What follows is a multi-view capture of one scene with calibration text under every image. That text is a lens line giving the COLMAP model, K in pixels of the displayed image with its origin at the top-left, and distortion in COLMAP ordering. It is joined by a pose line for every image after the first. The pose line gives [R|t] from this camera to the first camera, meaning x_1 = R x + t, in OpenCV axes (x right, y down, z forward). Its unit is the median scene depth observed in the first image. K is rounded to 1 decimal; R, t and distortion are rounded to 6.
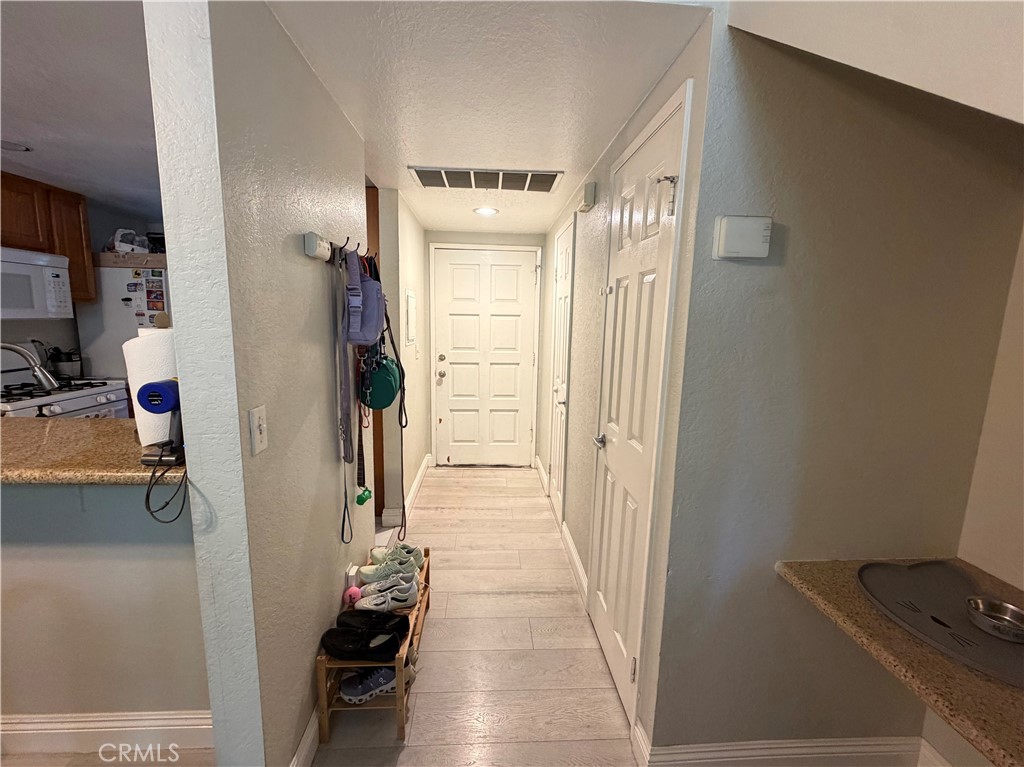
lens RADIAL K [[413.7, 0, 514.0], [0, 413.7, 382.3], [0, 0, 1]] dist [-0.001363, 0.000037]
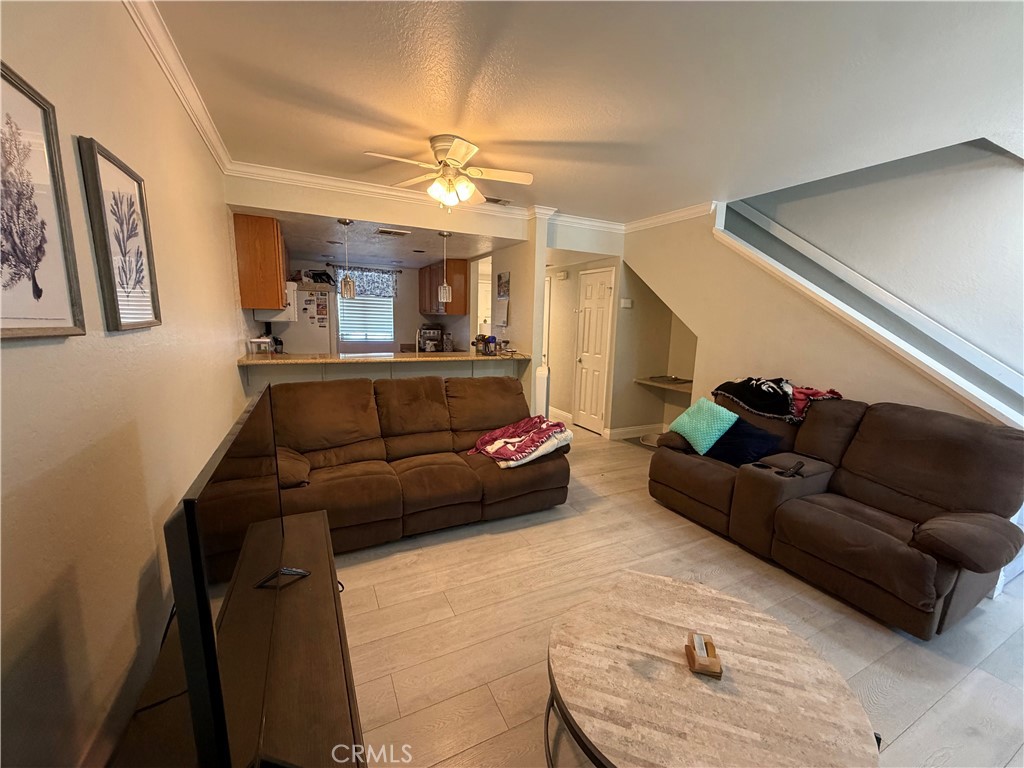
lens RADIAL K [[413.7, 0, 506.7], [0, 413.7, 386.9], [0, 0, 1]] dist [-0.001363, 0.000037]
pose [[0.924874, -0.063815, 0.374881, -0.826516], [0.057706, 0.997954, 0.027512, 0.127282], [-0.375870, -0.003812, 0.926665, -0.930069]]
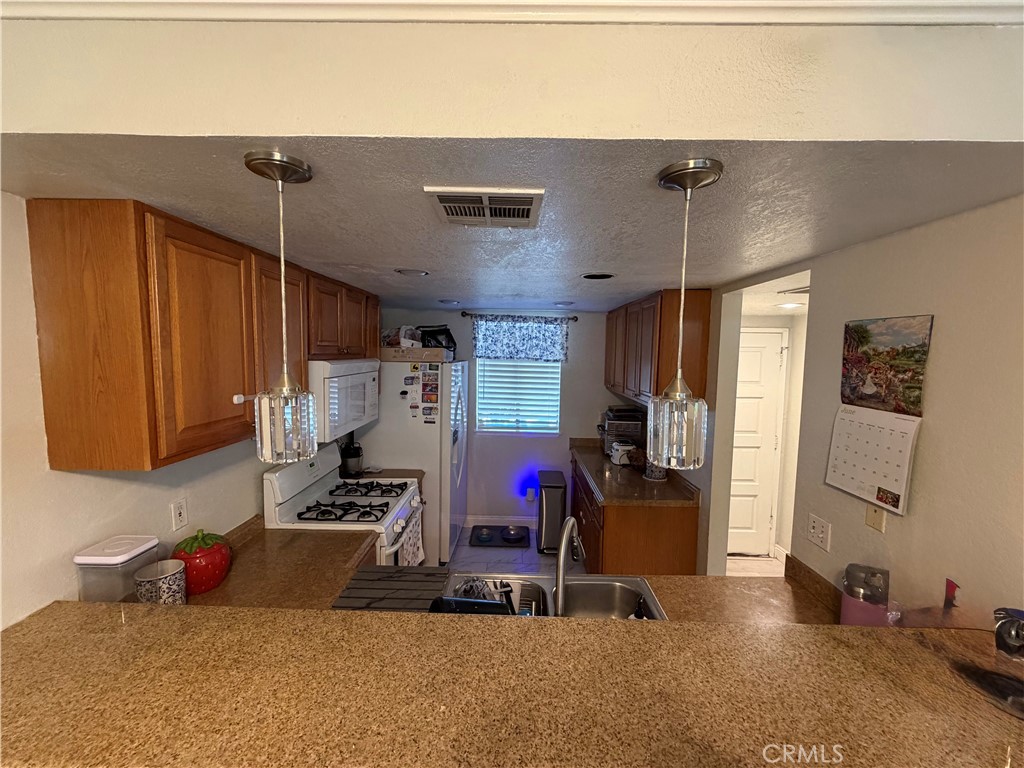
lens RADIAL K [[413.7, 0, 515.1], [0, 413.7, 386.3], [0, 0, 1]] dist [-0.001363, 0.000037]
pose [[0.998209, -0.005877, -0.059533, -0.603456], [0.001390, 0.997174, -0.075118, -0.139304], [0.059806, 0.074901, 0.995396, 0.003234]]
